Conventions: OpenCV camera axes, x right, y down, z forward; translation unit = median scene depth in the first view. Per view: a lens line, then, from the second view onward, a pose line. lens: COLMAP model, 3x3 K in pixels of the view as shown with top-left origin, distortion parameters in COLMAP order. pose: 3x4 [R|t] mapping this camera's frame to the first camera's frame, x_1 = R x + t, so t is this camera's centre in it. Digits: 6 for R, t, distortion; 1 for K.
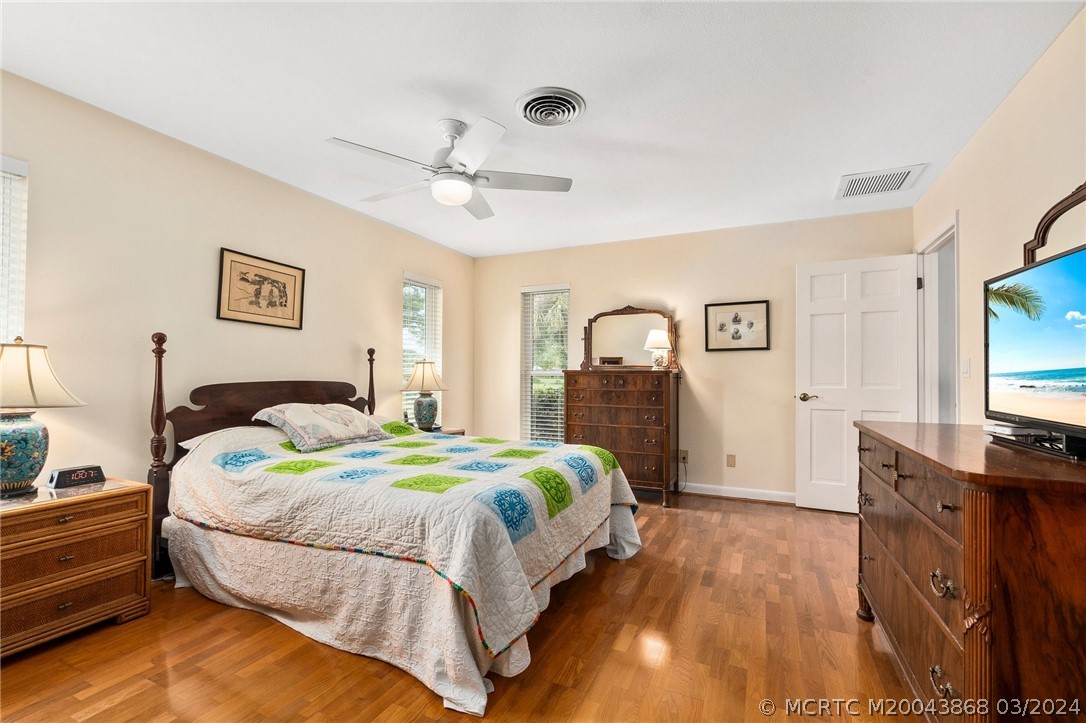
lens RADIAL K [[475.4, 0, 543.0], [0, 475.4, 361.5], [0, 0, 1]] dist [-0.000829, 0.000005]
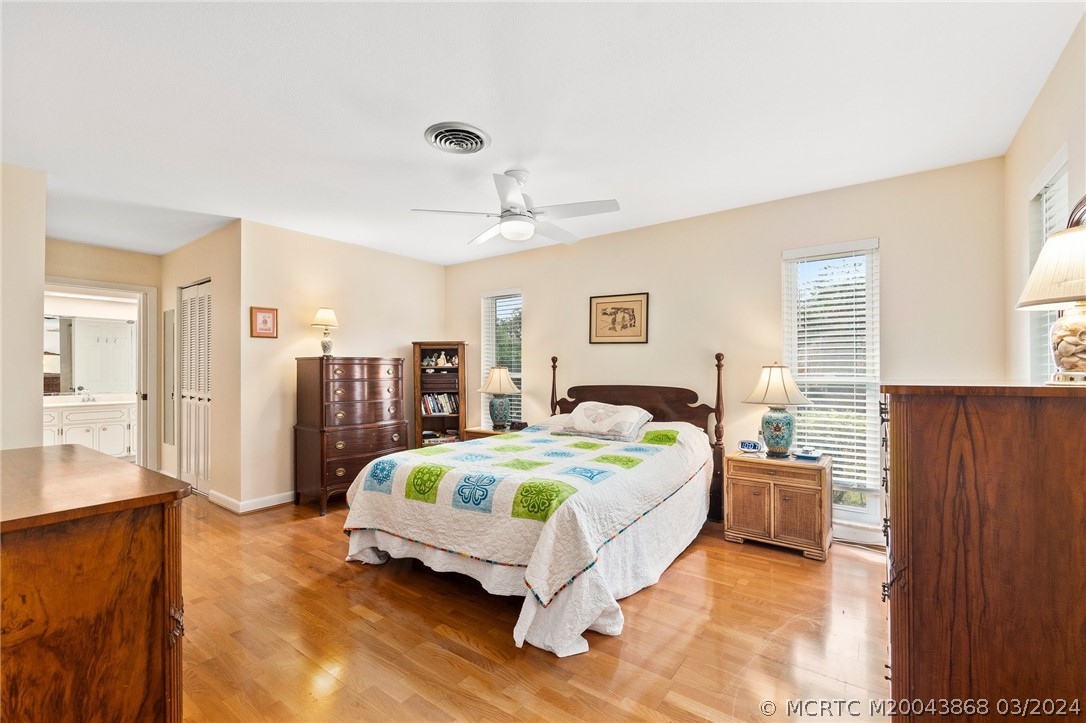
lens RADIAL K [[475.4, 0, 543.0], [0, 475.4, 361.5], [0, 0, 1]] dist [-0.000829, 0.000005]
pose [[-0.195383, -0.018948, -0.980544, 0.780659], [0.028034, 0.999297, -0.024896, 0.002439], [0.980326, -0.032353, -0.194714, 1.045385]]
